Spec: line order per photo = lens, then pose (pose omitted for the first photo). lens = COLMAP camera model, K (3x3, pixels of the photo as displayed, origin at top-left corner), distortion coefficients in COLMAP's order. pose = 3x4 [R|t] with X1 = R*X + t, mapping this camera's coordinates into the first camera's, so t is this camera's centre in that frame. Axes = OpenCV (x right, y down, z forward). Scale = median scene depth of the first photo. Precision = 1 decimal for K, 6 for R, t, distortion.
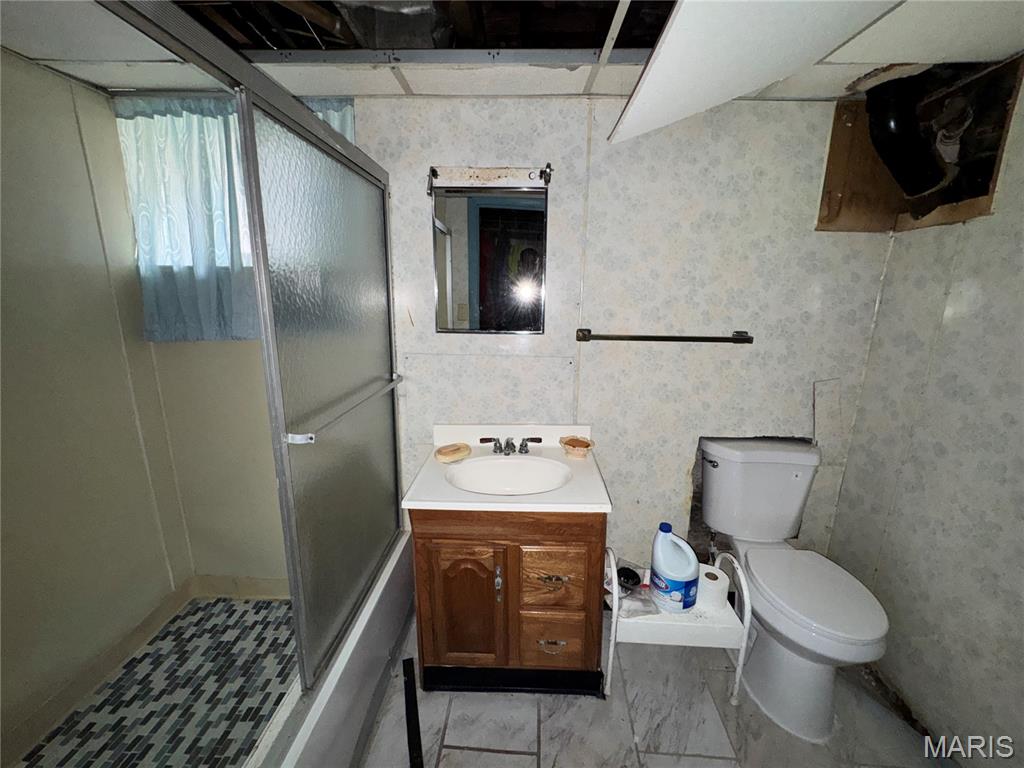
lens RADIAL K [[409.1, 0, 513.9], [0, 409.1, 384.2], [0, 0, 1]] dist [0.000745, -0.000222]
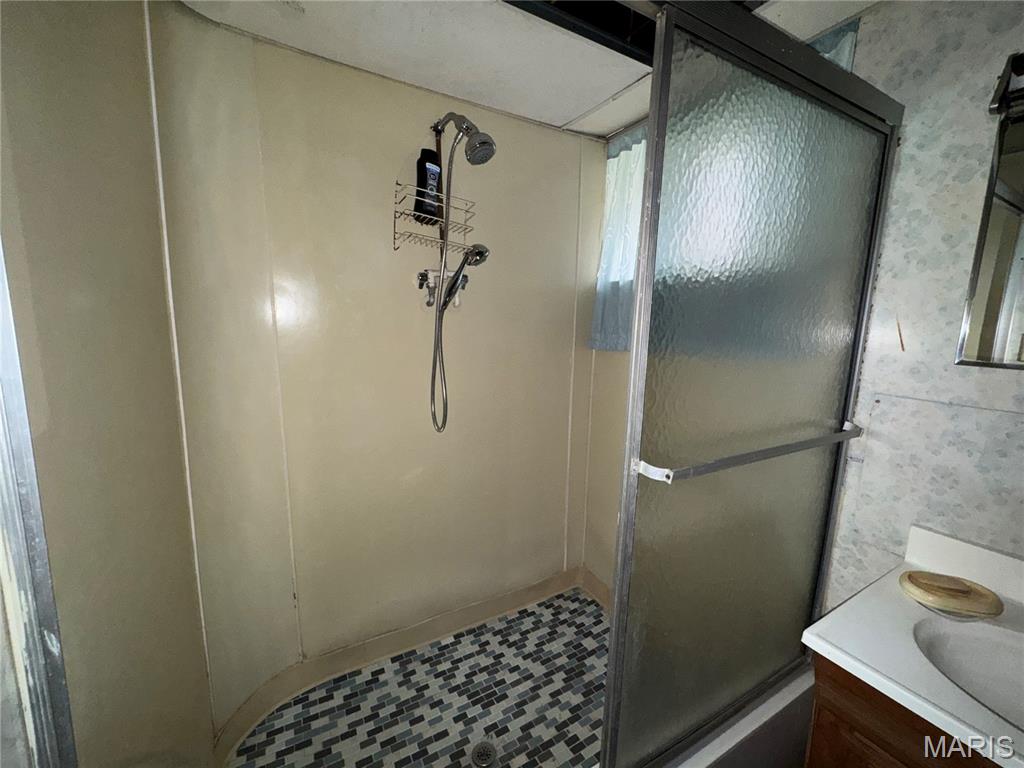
lens RADIAL K [[409.1, 0, 512.1], [0, 409.1, 384.1], [0, 0, 1]] dist [0.000745, -0.000222]
pose [[0.507031, 0.129097, -0.852205, -0.022720], [-0.199567, 0.979436, 0.029636, 0.002590], [0.838506, 0.155045, 0.522368, 0.241501]]
